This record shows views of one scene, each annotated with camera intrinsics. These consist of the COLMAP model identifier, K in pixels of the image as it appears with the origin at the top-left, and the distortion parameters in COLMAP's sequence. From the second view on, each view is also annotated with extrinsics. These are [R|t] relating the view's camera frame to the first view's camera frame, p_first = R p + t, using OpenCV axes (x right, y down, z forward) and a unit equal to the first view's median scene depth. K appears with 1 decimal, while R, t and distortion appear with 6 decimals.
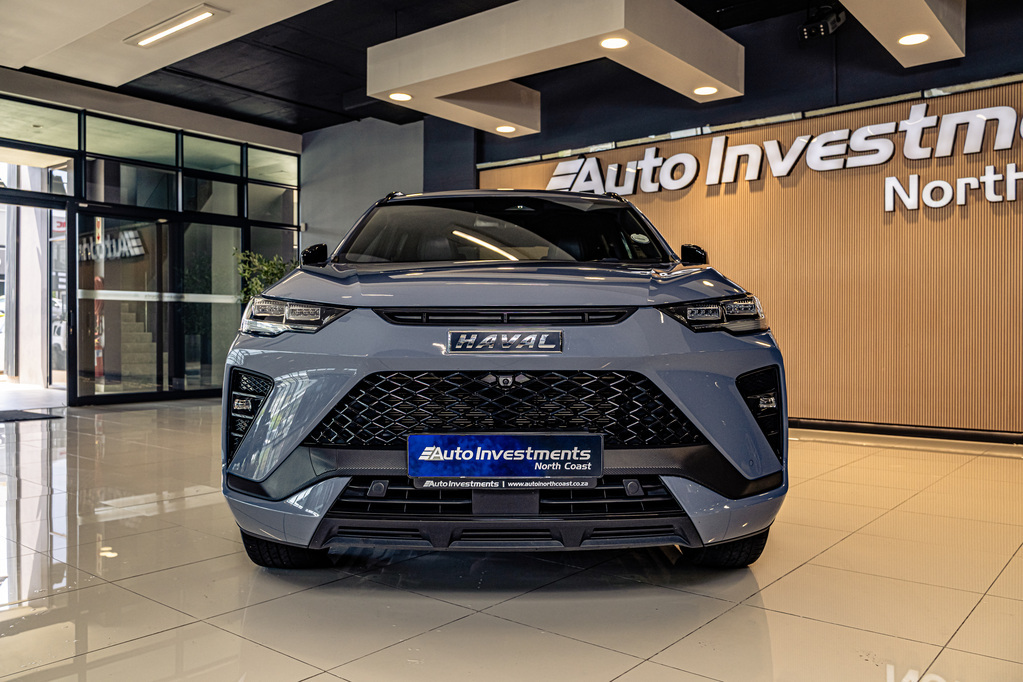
lens RADIAL K [[827.1, 0, 512.7], [0, 827.1, 341.4], [0, 0, 1]] dist [-0.009527, -0.005864]
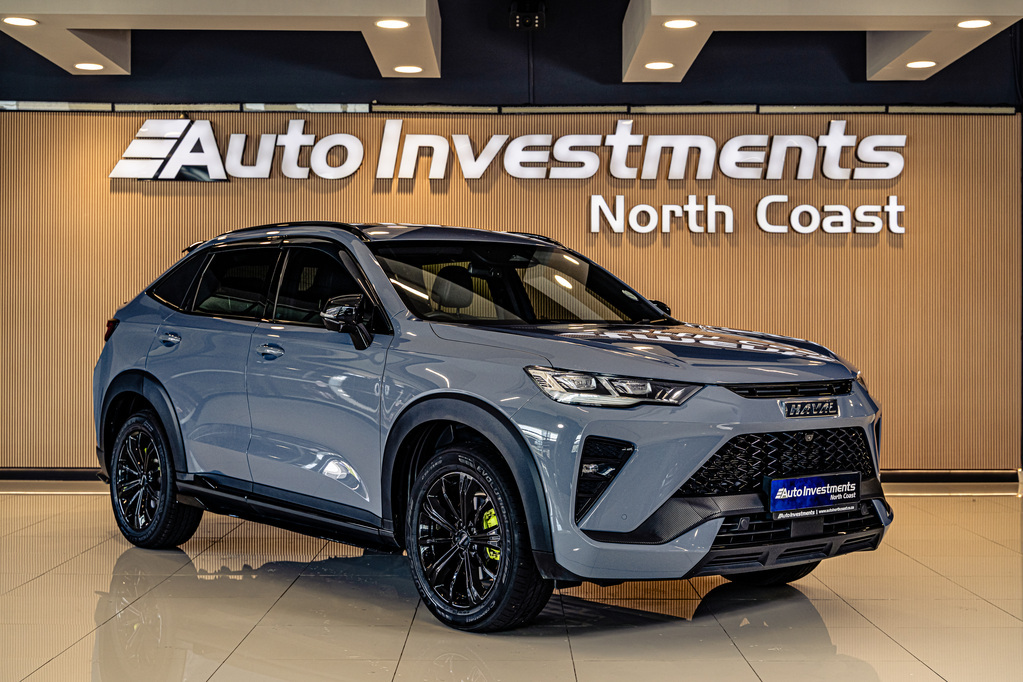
lens RADIAL K [[1477.9, 0, 515.3], [0, 1477.9, 340.0], [0, 0, 1]] dist [-0.023812, 0.000000]
pose [[0.769144, -0.000001, 0.639075, -0.647888], [0.002478, 0.999992, -0.002980, -0.035730], [-0.639070, 0.003875, 0.769138, -0.189473]]
